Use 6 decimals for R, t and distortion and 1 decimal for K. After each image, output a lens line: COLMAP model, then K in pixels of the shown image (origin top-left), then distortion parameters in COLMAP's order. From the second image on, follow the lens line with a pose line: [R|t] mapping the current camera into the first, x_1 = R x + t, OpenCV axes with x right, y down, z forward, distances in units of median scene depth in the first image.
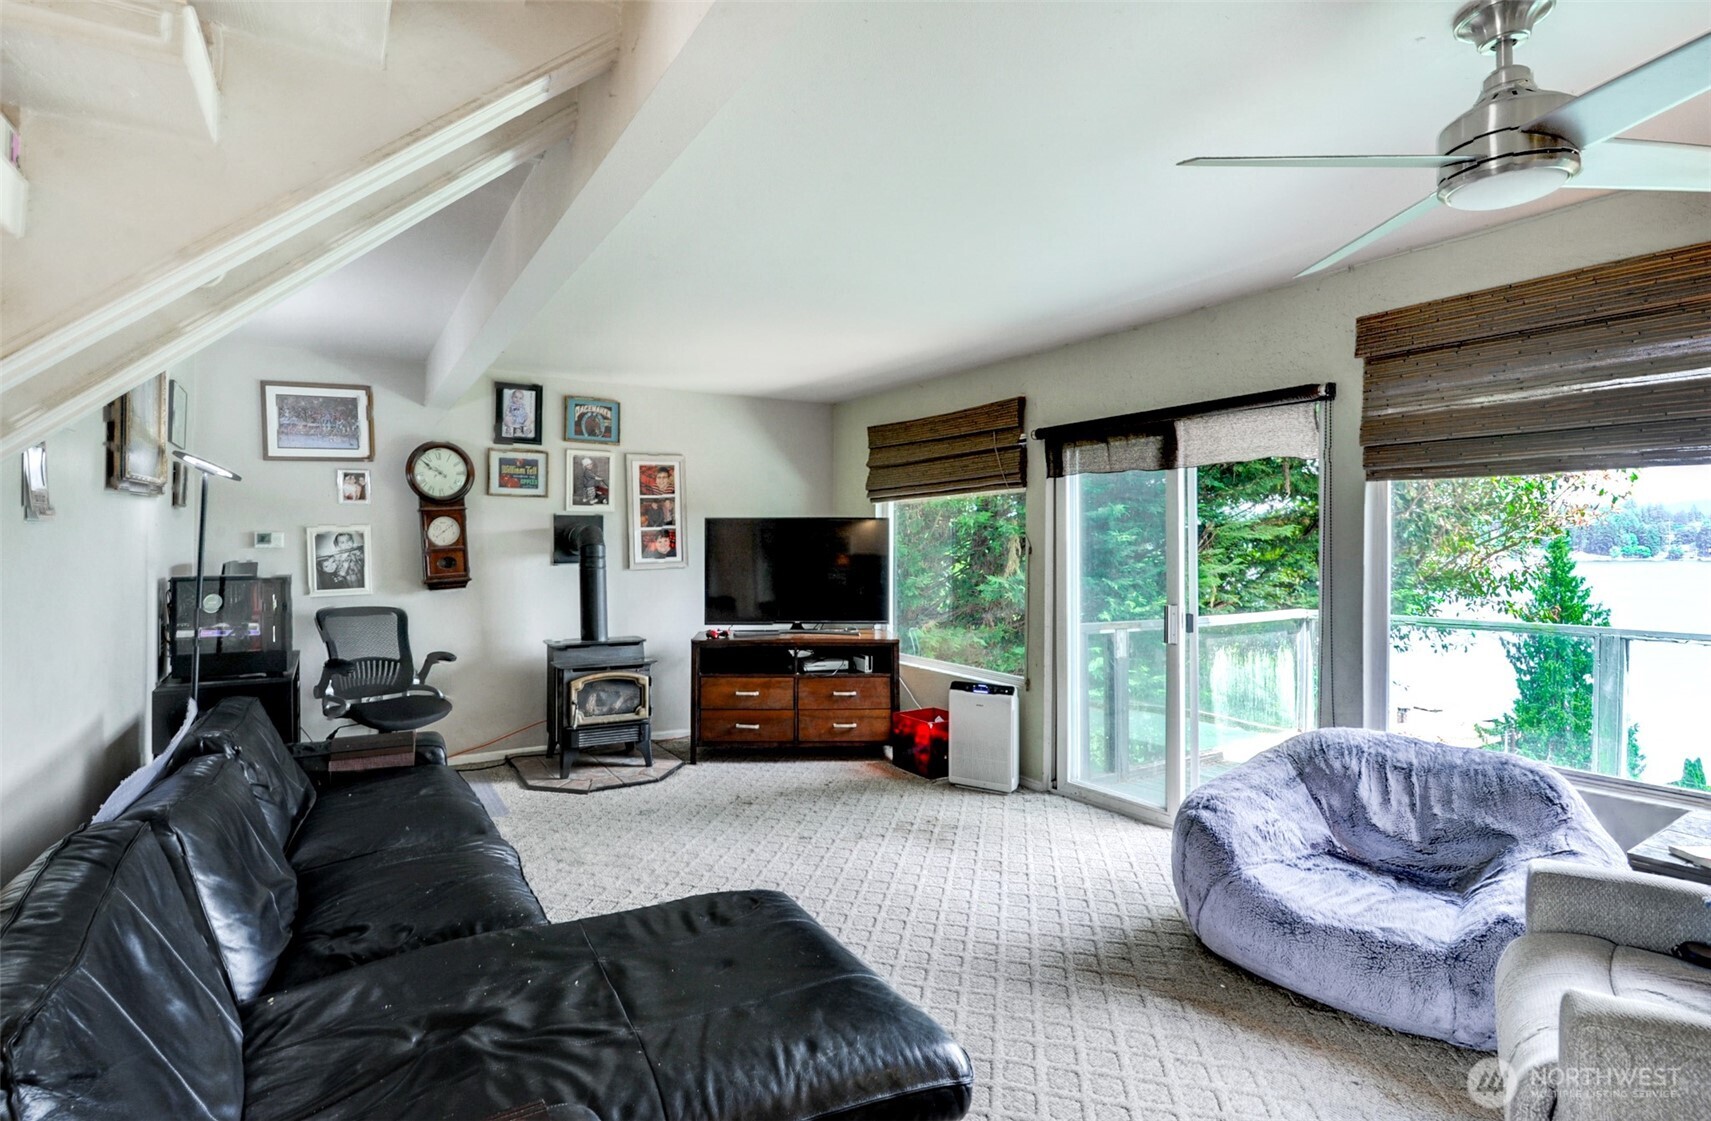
lens RADIAL K [[807.1, 0, 870.1], [0, 807.1, 549.7], [0, 0, 1]] dist [-0.011785, 0.001221]
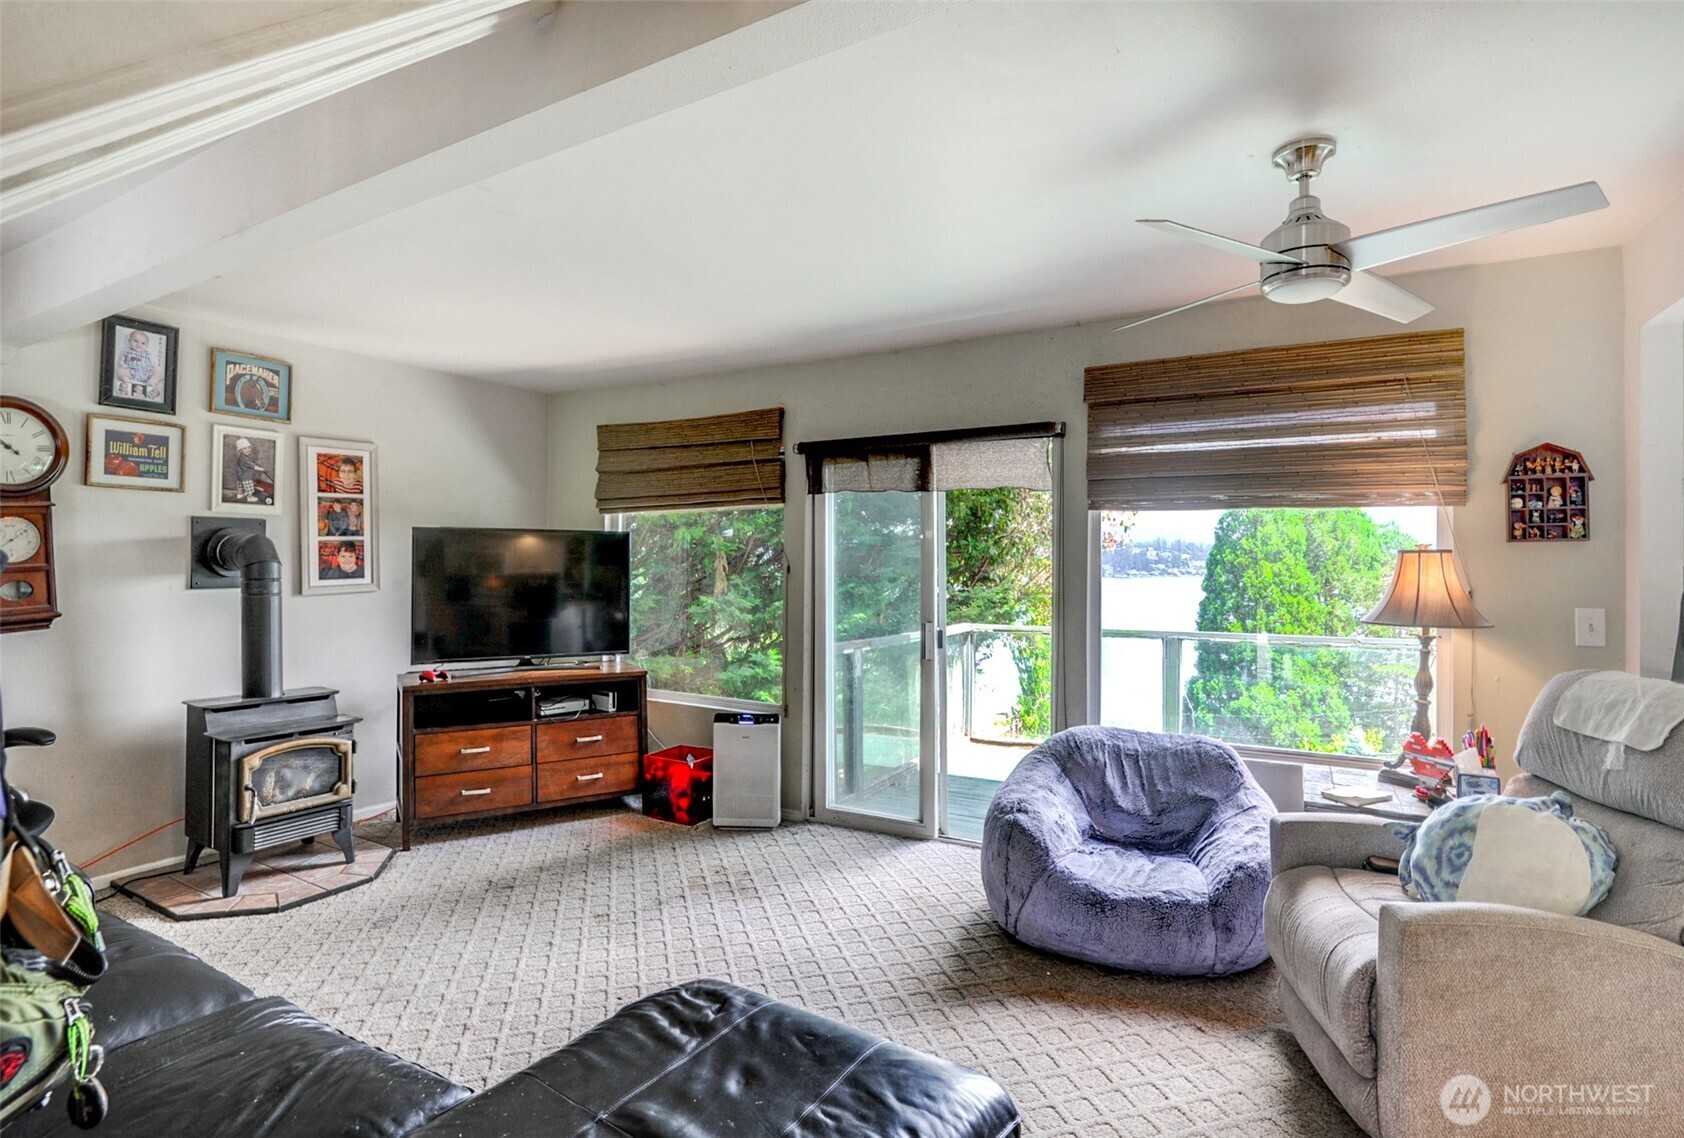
lens RADIAL K [[855.1, 0, 896.0], [0, 855.1, 555.2], [0, 0, 1]] dist [-0.015937, -0.000435]
pose [[0.866684, 0.008598, 0.498783, -0.234146], [-0.002157, 0.999907, -0.013488, -0.003002], [-0.498852, 0.010614, 0.866622, 0.075912]]
